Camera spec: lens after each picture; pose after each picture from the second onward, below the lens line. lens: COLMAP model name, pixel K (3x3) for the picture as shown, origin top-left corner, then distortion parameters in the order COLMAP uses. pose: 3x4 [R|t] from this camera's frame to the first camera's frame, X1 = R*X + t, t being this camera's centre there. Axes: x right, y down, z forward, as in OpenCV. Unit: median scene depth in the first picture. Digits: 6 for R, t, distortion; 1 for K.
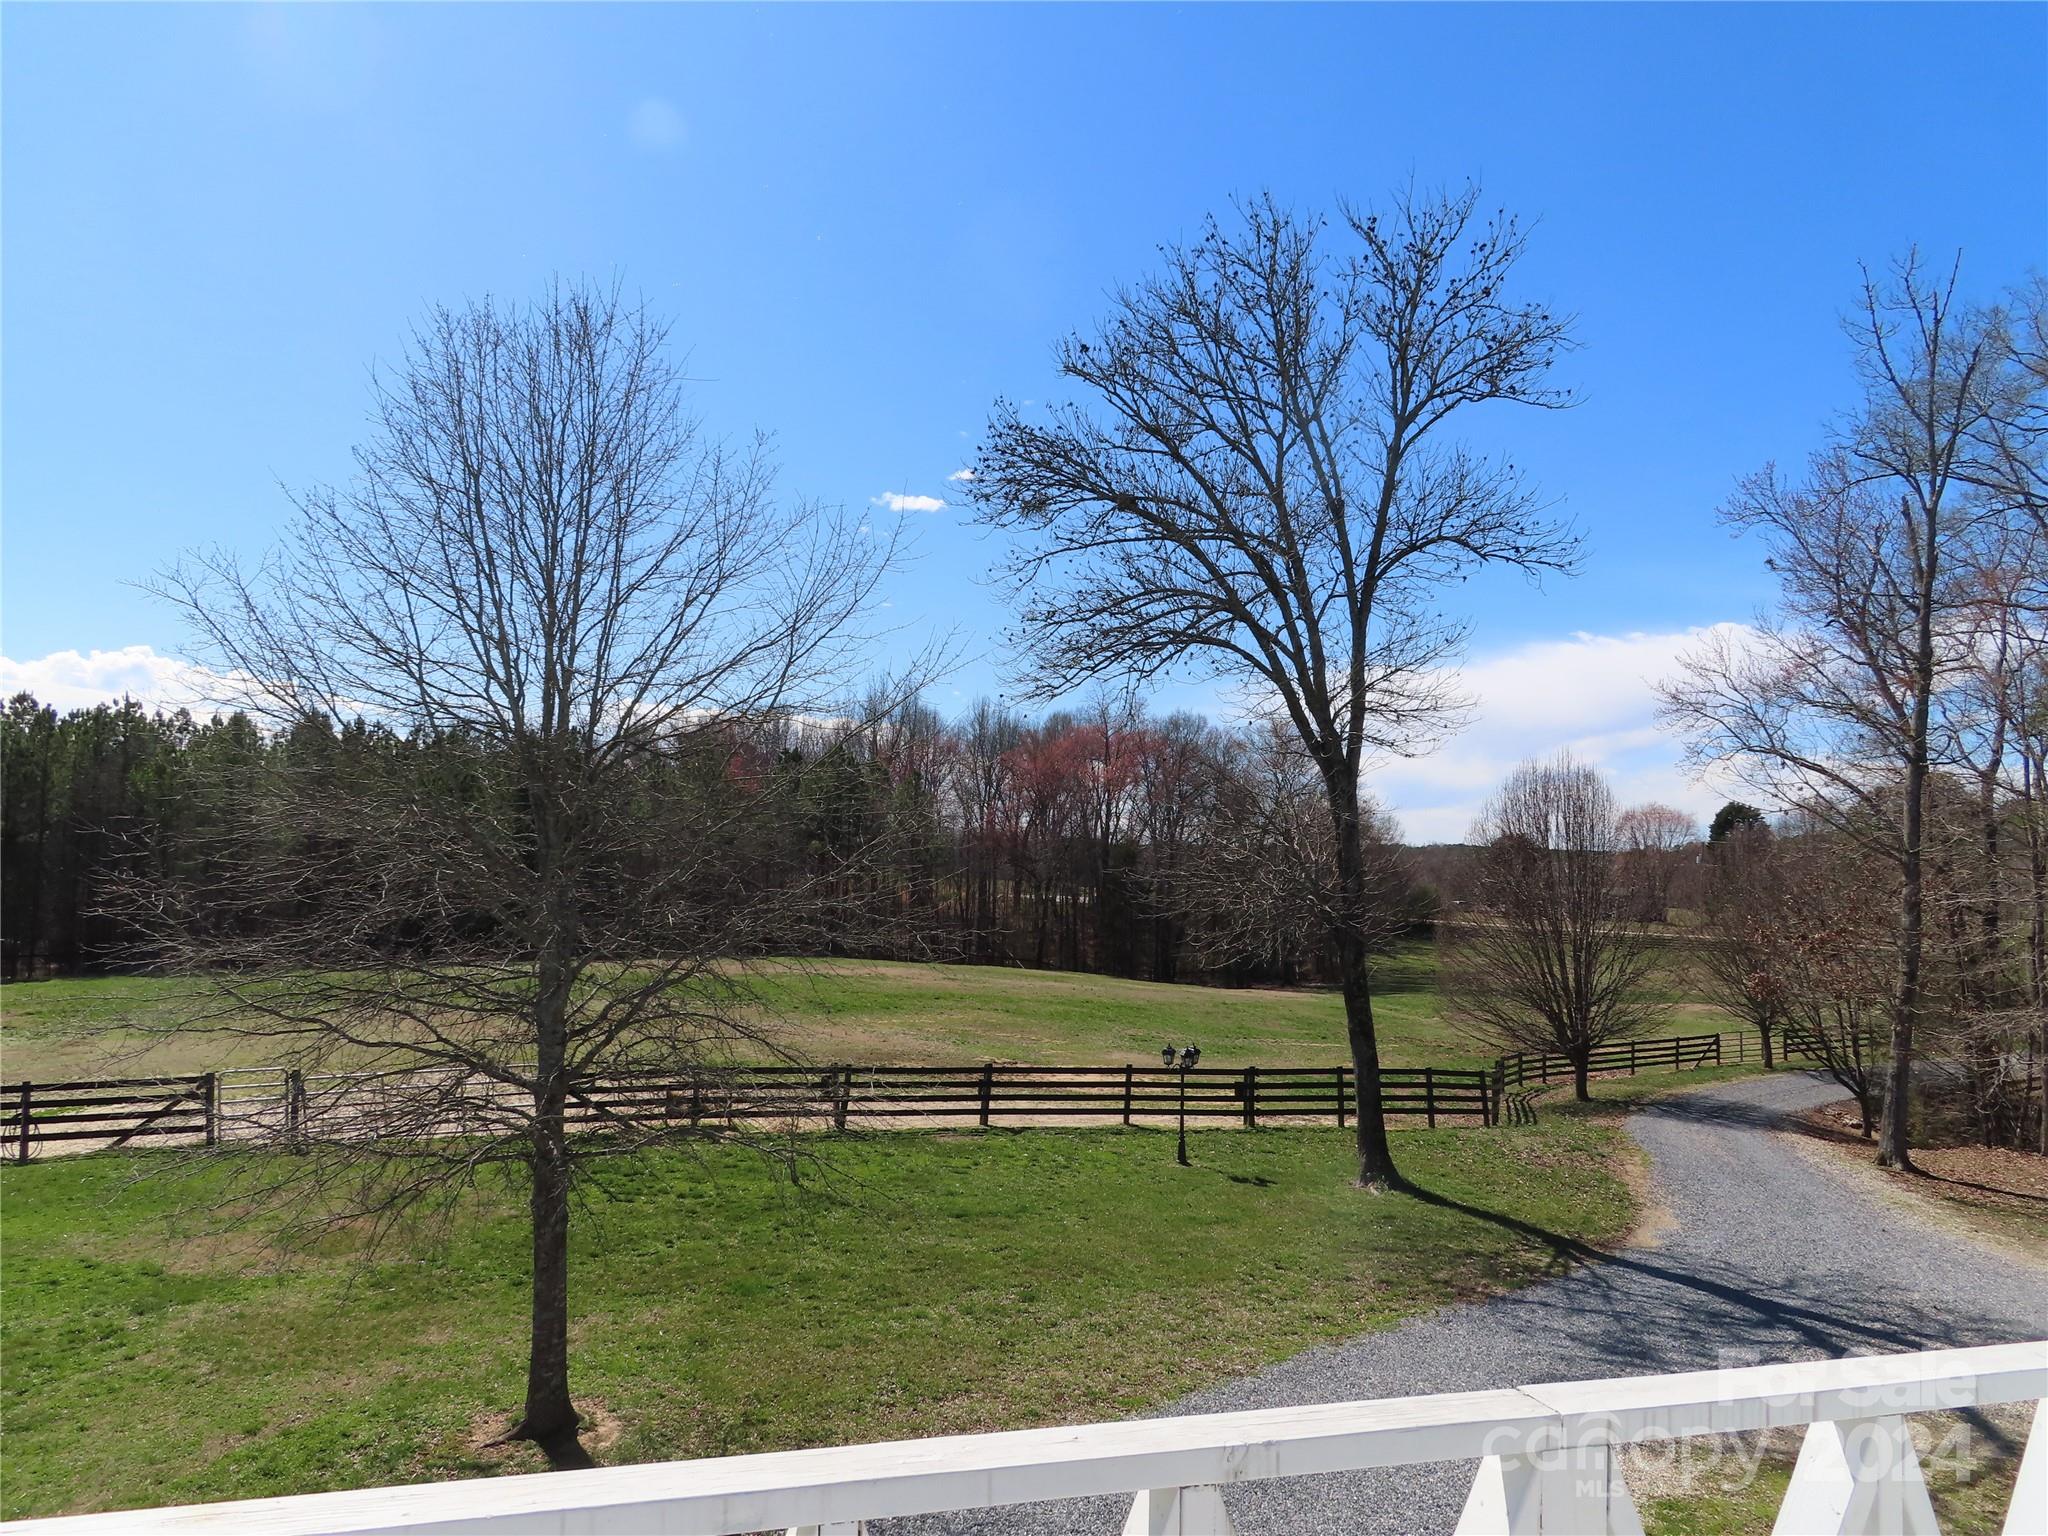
lens RADIAL K [[1468.2, 0, 1024.0], [0, 1468.2, 768.0], [0, 0, 1]] dist [-0.005606, 0.004484]
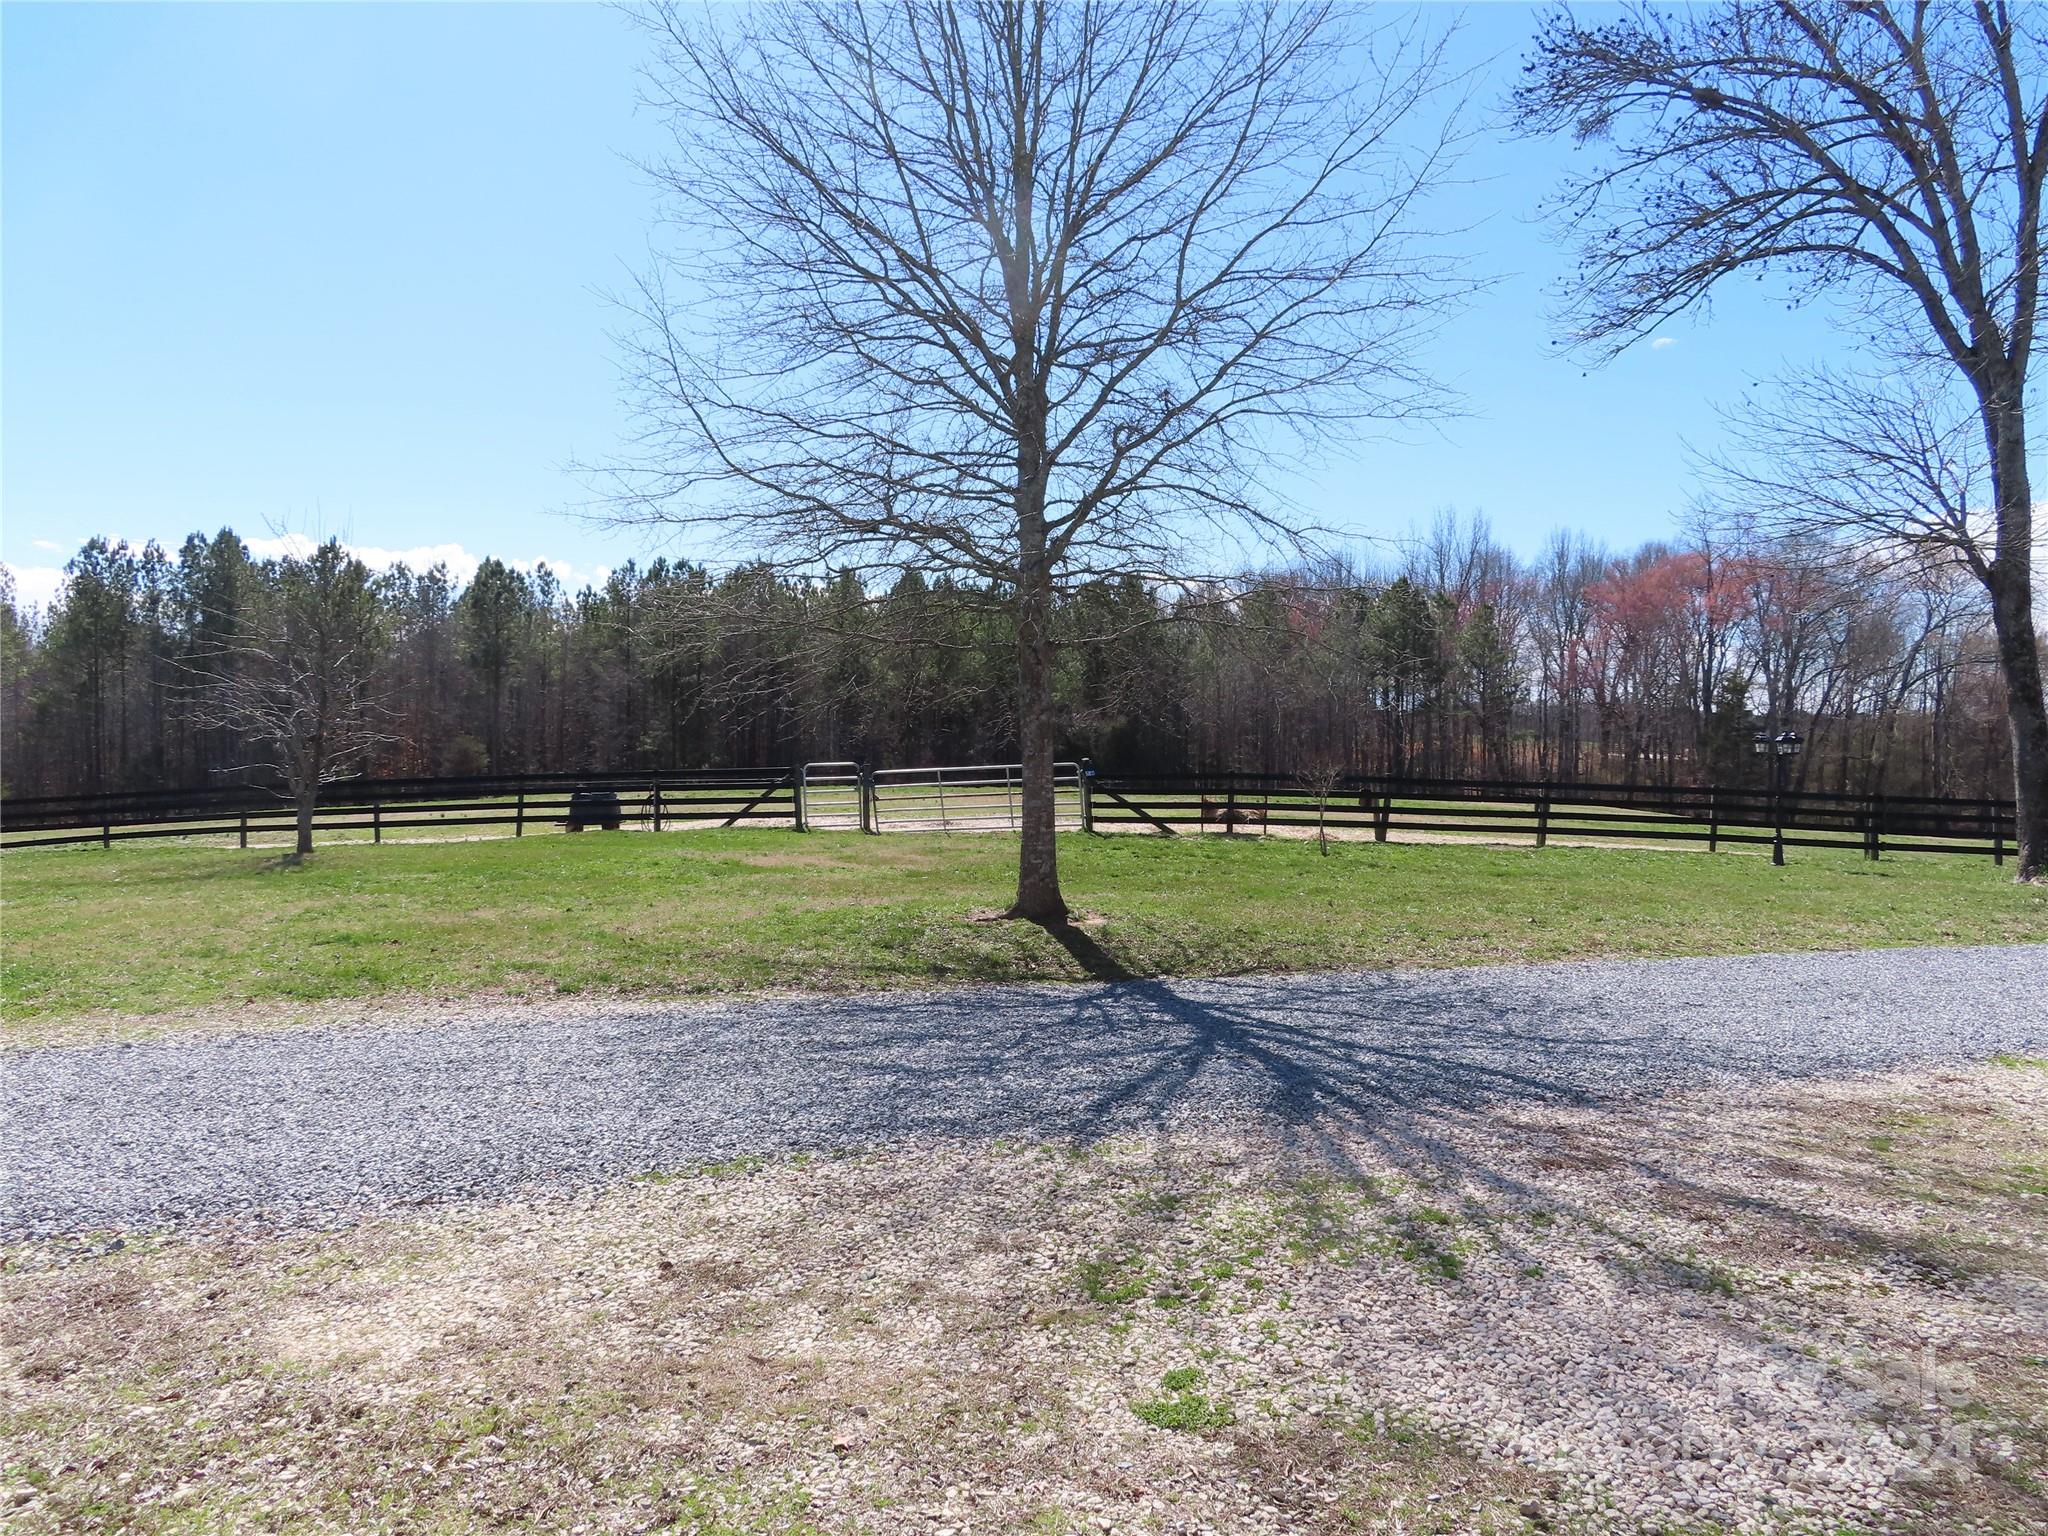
lens RADIAL K [[1468.2, 0, 1024.0], [0, 1468.2, 768.0], [0, 0, 1]] dist [-0.005606, 0.004484]
pose [[0.927460, -0.004193, -0.373898, 0.017261], [0.036183, 0.996251, 0.078582, 0.118810], [0.372167, -0.086410, 0.924135, 0.036197]]
